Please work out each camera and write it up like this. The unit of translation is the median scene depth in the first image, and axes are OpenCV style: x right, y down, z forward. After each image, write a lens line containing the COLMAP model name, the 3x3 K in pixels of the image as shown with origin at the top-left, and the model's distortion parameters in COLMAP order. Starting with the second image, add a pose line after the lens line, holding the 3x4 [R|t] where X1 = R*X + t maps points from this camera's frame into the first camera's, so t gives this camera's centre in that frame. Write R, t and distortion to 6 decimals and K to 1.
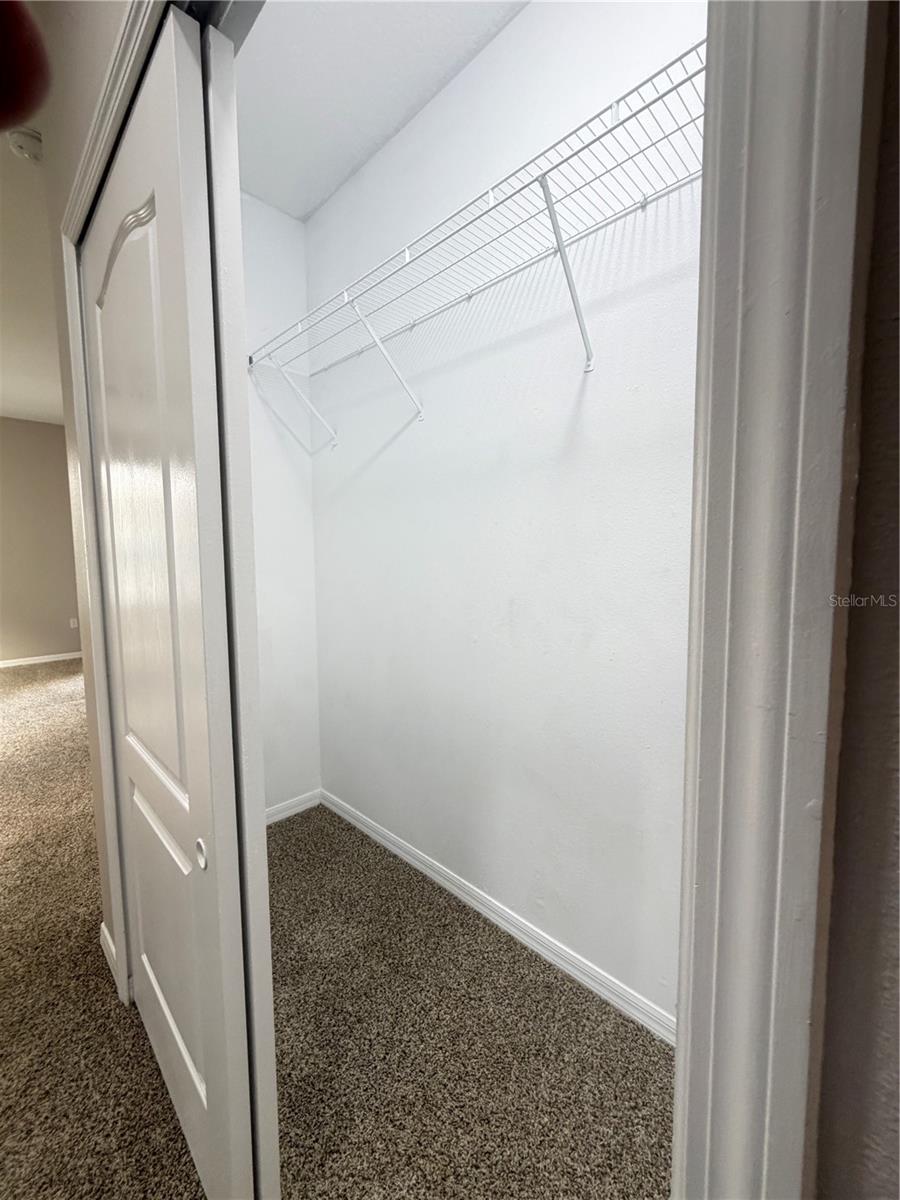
lens RADIAL K [[475.8, 0, 450.1], [0, 475.8, 596.3], [0, 0, 1]] dist [0.002174, -0.001536]
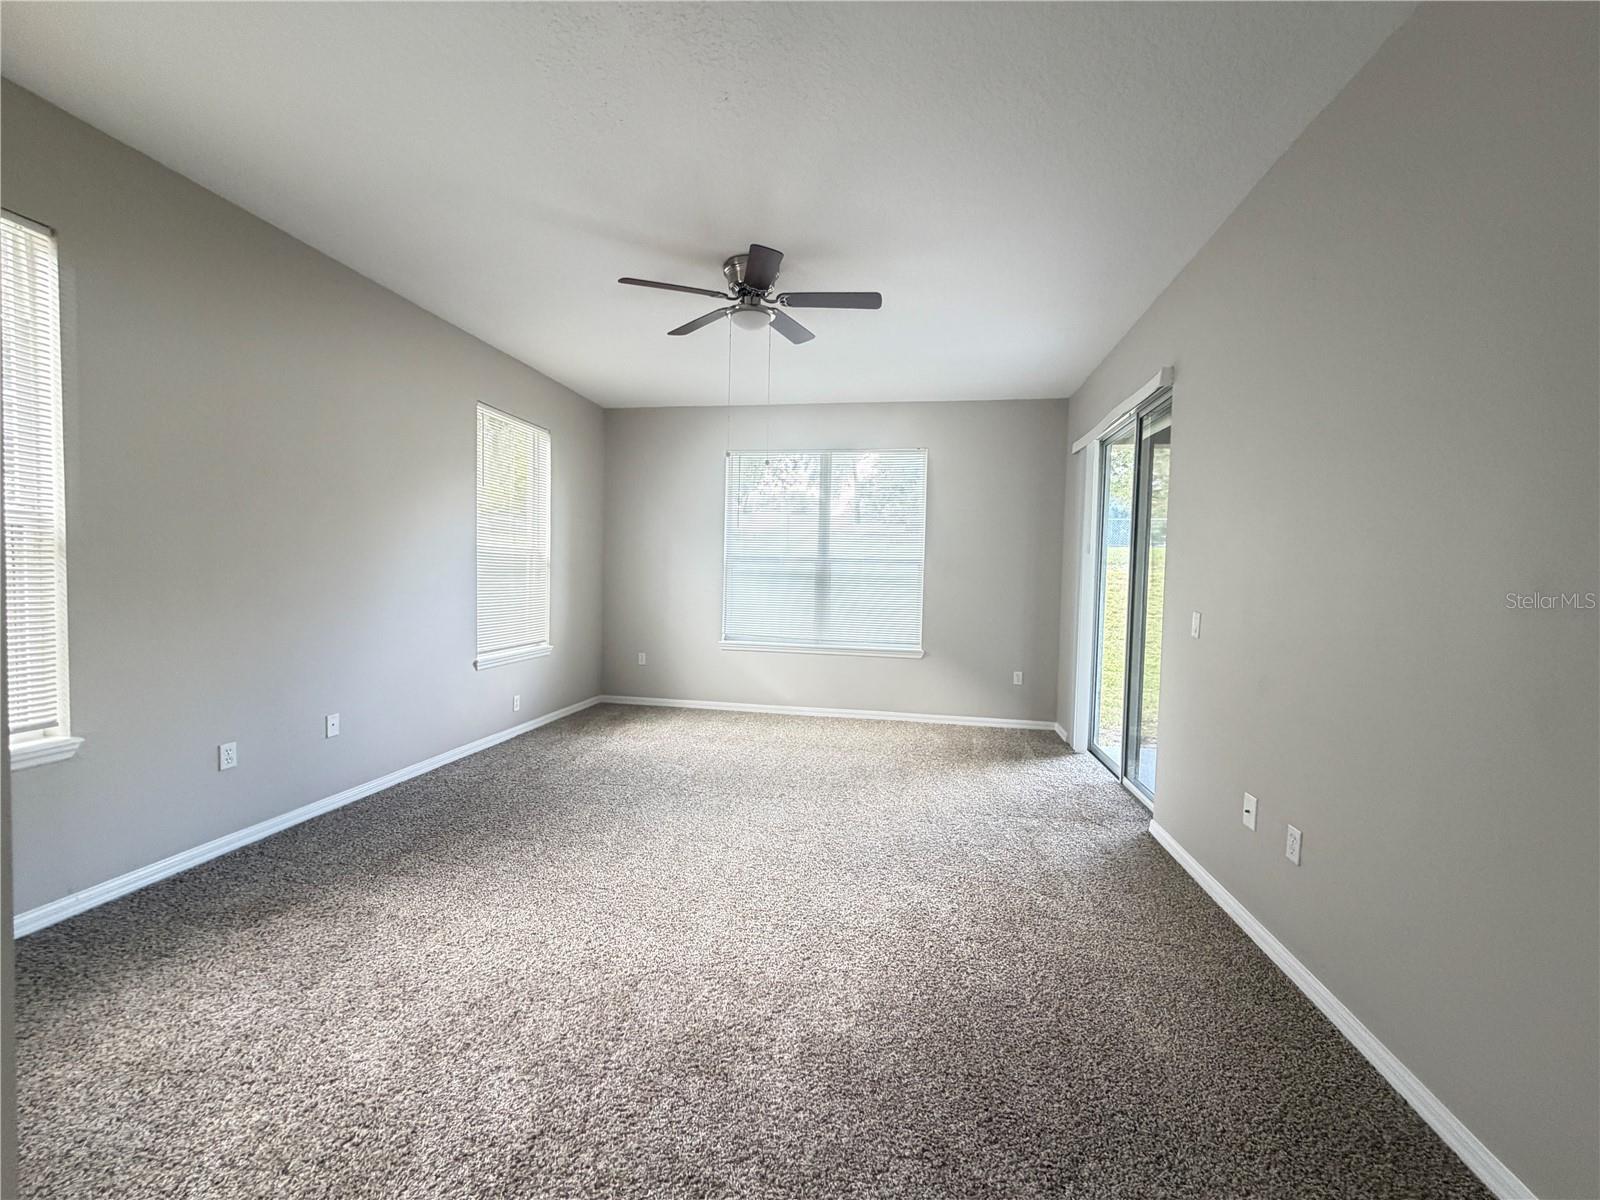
lens RADIAL K [[634.4, 0, 801.2], [0, 634.4, 599.9], [0, 0, 1]] dist [0.002174, -0.001536]
pose [[0.574485, 0.054541, -0.816696, -0.375894], [-0.099720, 0.995009, -0.003697, -0.027509], [0.812418, 0.083565, 0.577056, 0.346195]]
